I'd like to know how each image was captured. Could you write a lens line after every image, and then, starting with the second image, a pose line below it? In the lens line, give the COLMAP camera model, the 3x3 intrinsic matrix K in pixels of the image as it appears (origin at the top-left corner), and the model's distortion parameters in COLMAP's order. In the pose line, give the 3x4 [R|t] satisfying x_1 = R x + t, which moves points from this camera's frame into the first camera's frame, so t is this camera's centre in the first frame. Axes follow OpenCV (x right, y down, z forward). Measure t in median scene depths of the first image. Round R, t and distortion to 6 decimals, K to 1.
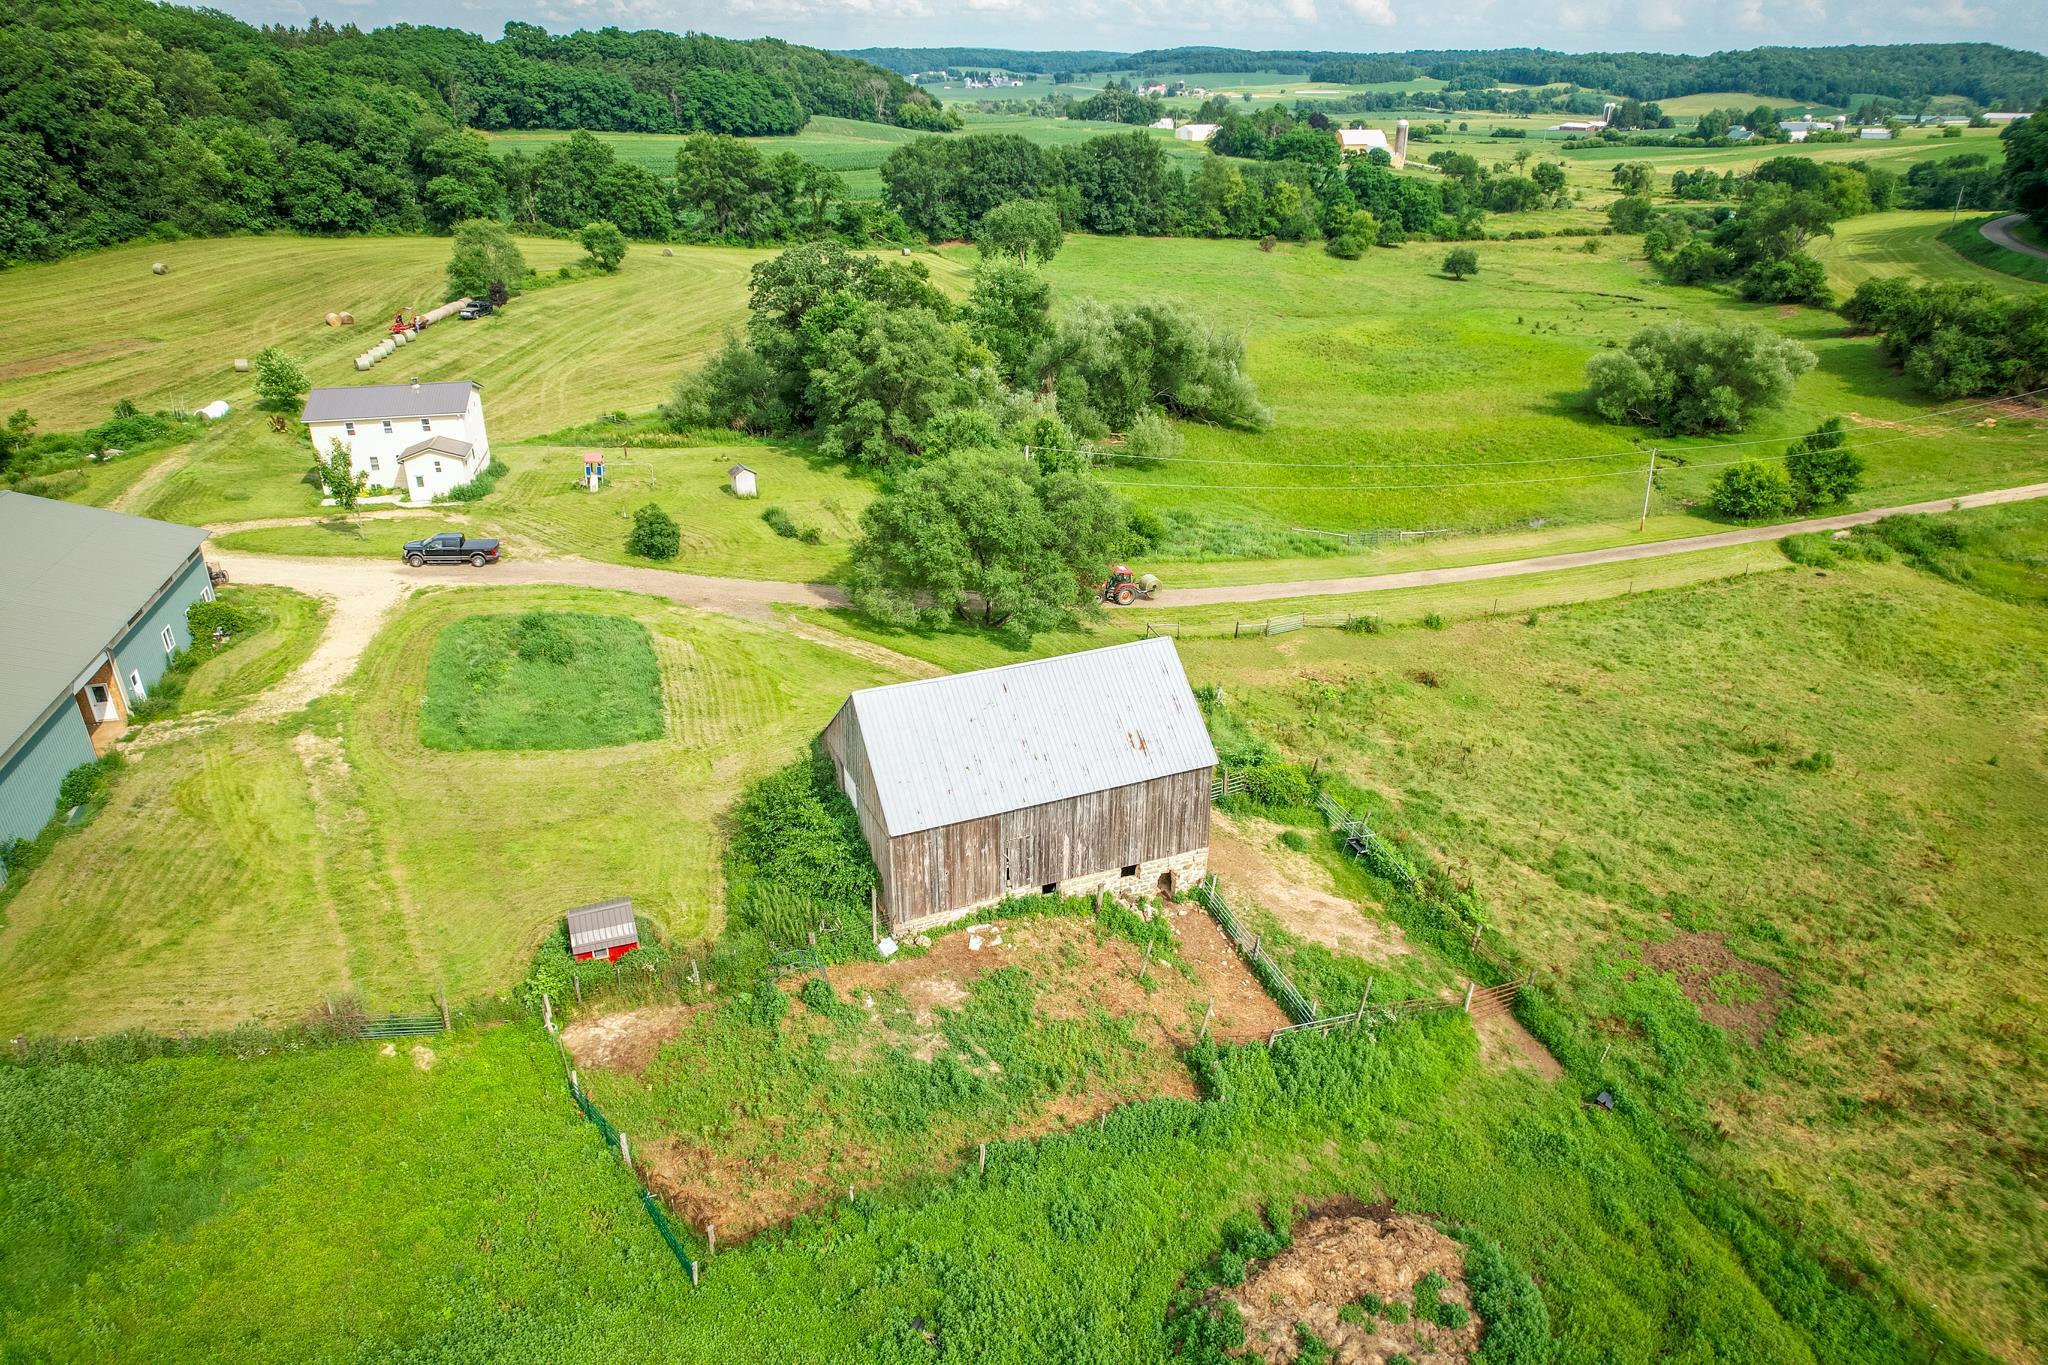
lens RADIAL K [[1304.3, 0, 1030.4], [0, 1304.3, 681.5], [0, 0, 1]] dist [-0.077231, 0.070789]
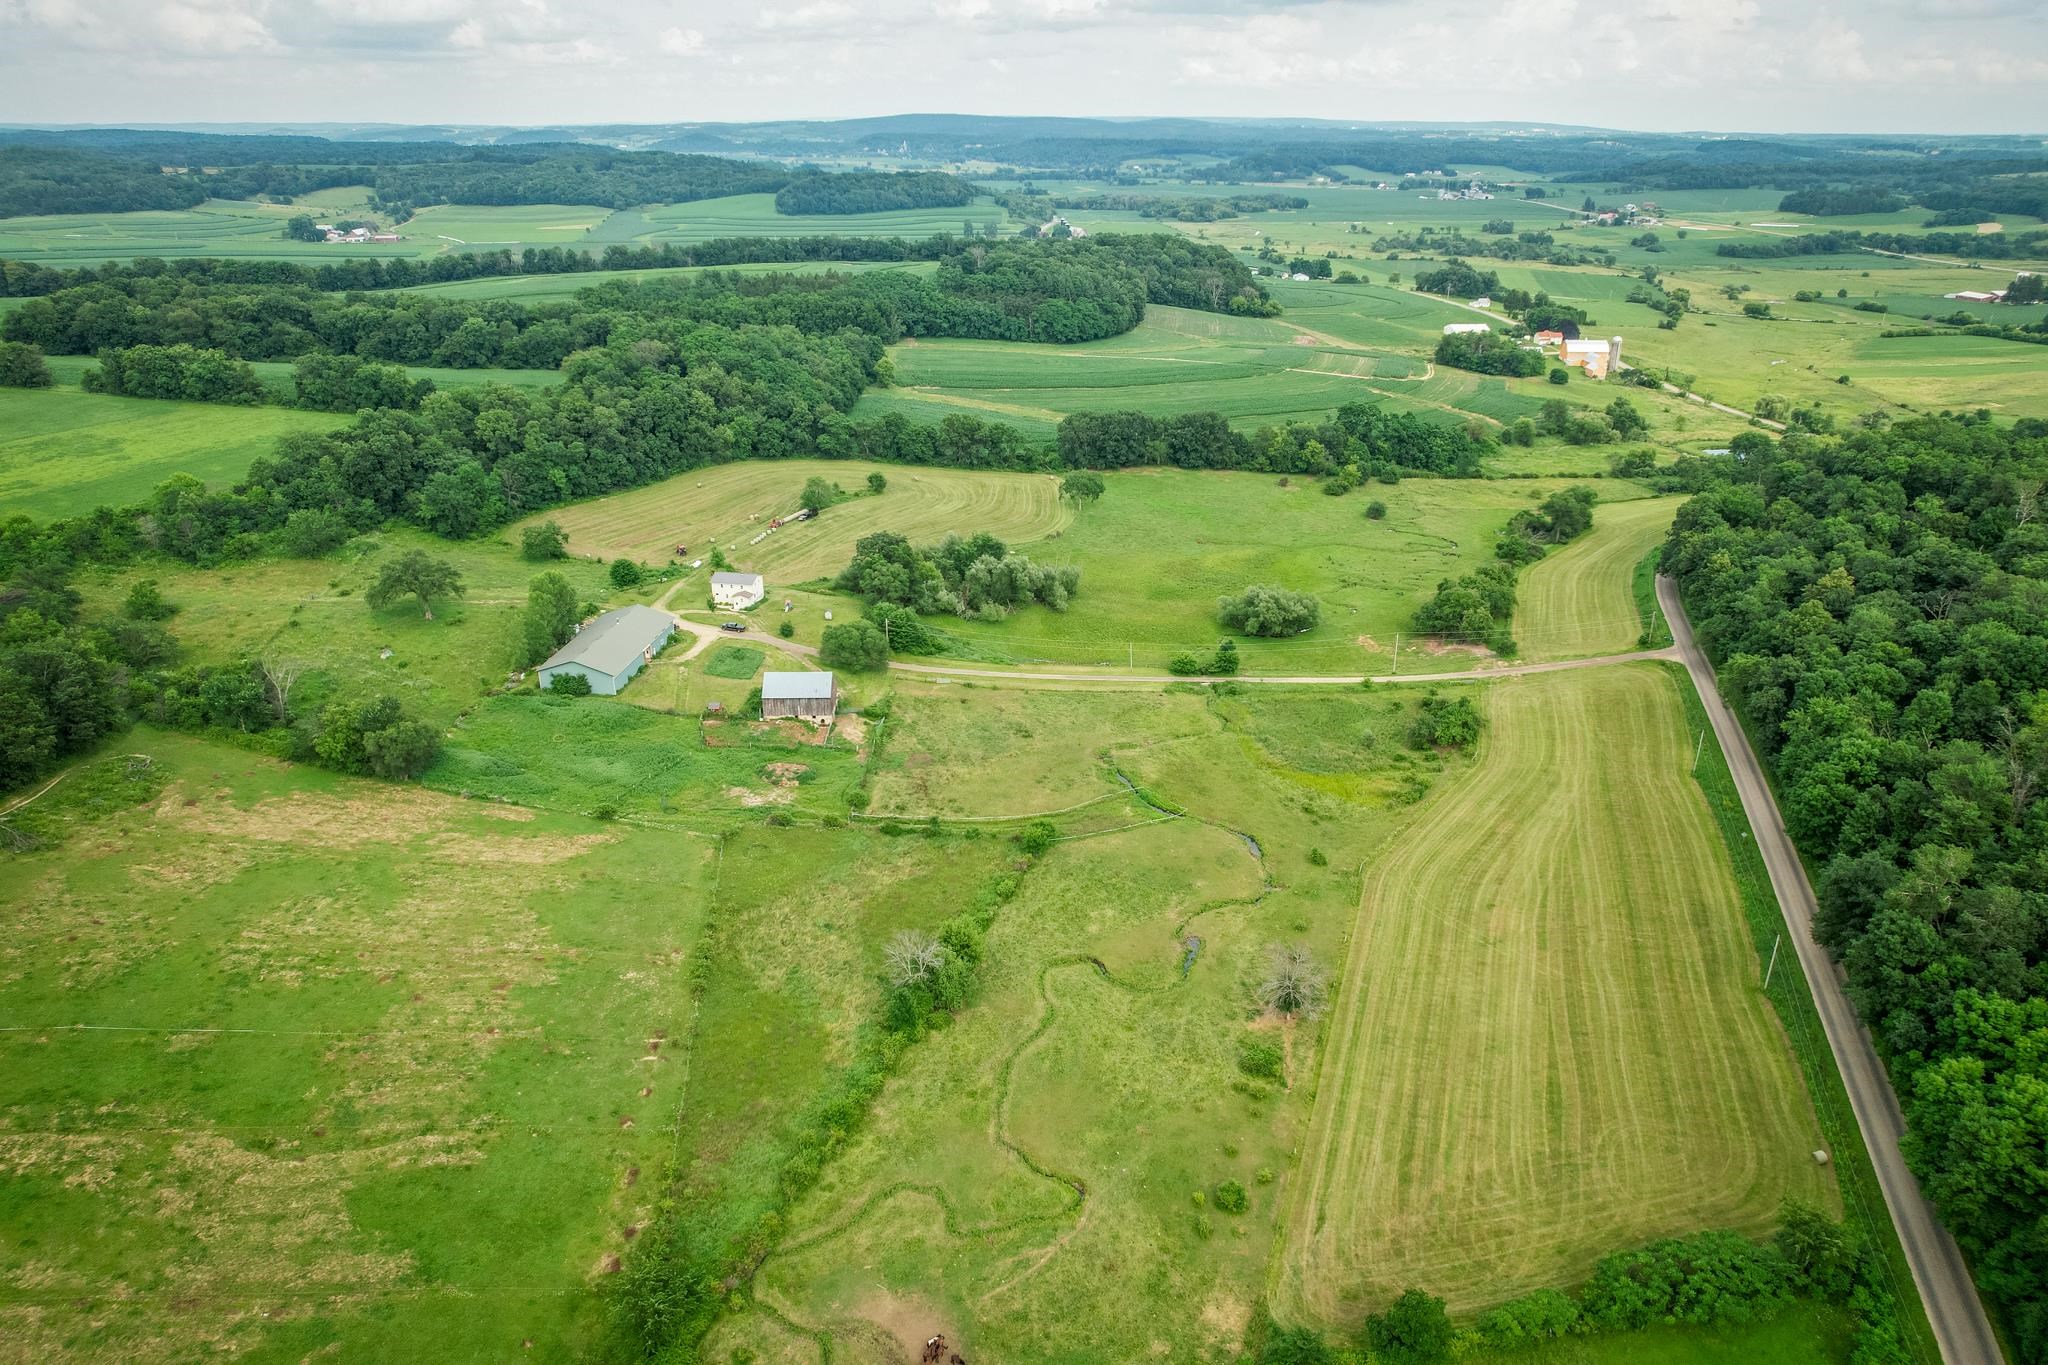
lens RADIAL K [[1304.3, 0, 1030.4], [0, 1304.3, 681.5], [0, 0, 1]] dist [-0.077231, 0.070789]
pose [[0.927151, 0.148012, -0.344215, 0.883147], [-0.161793, 0.986758, -0.011490, -0.022634], [0.337956, 0.066345, 0.938821, -1.182799]]
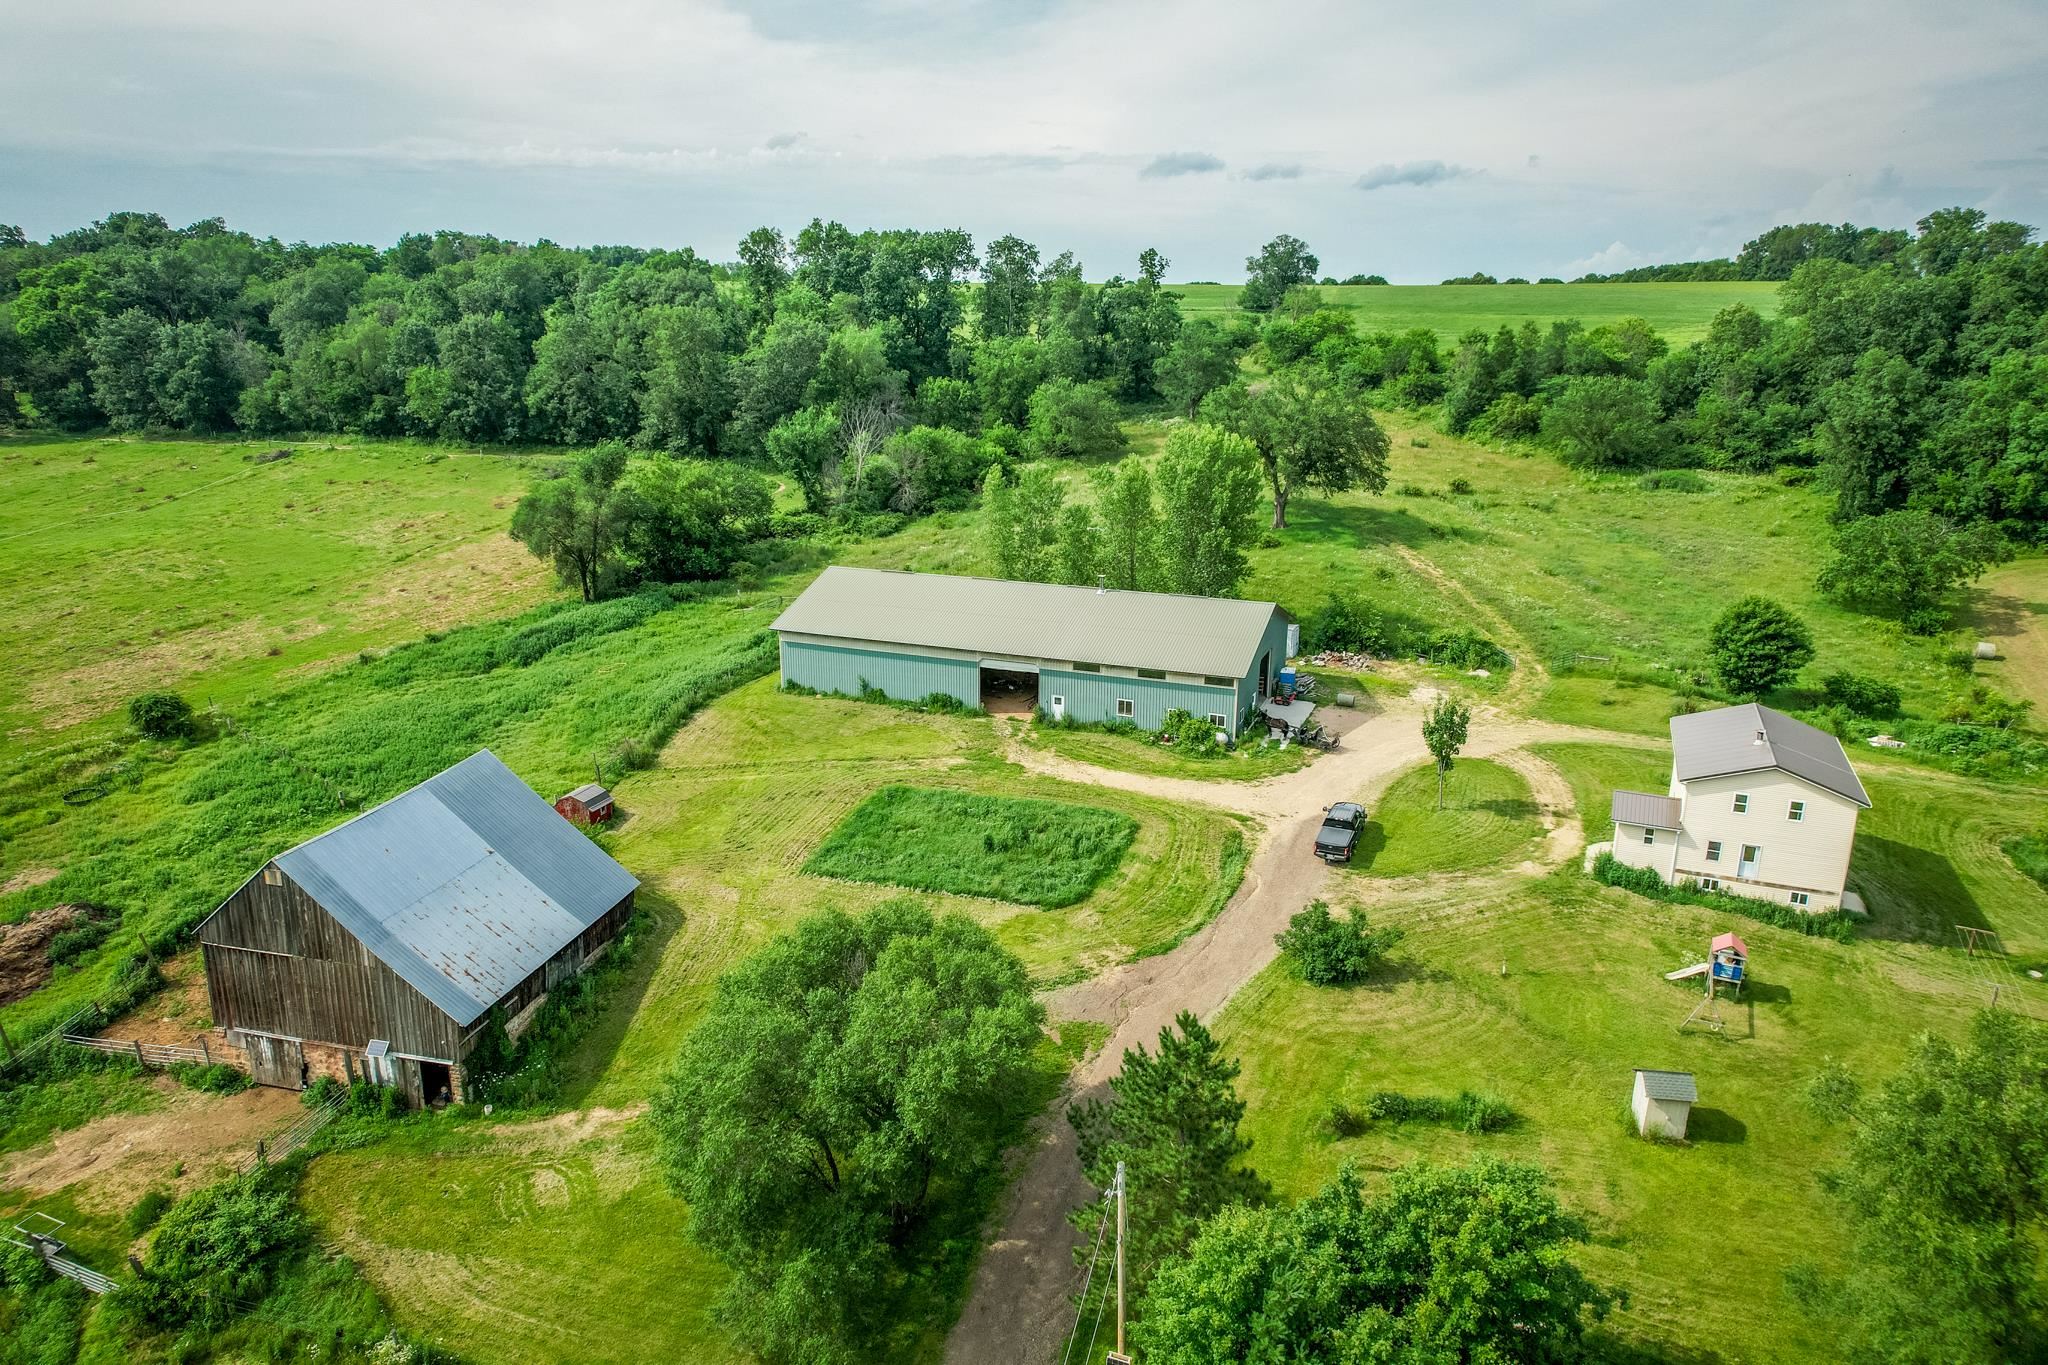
lens RADIAL K [[1304.3, 0, 1030.4], [0, 1304.3, 681.5], [0, 0, 1]] dist [-0.077231, 0.070789]
pose [[-0.590716, 0.209702, -0.779154, 0.166589], [-0.358995, 0.796493, 0.486540, -0.272032], [0.722619, 0.567119, -0.395219, 0.594564]]
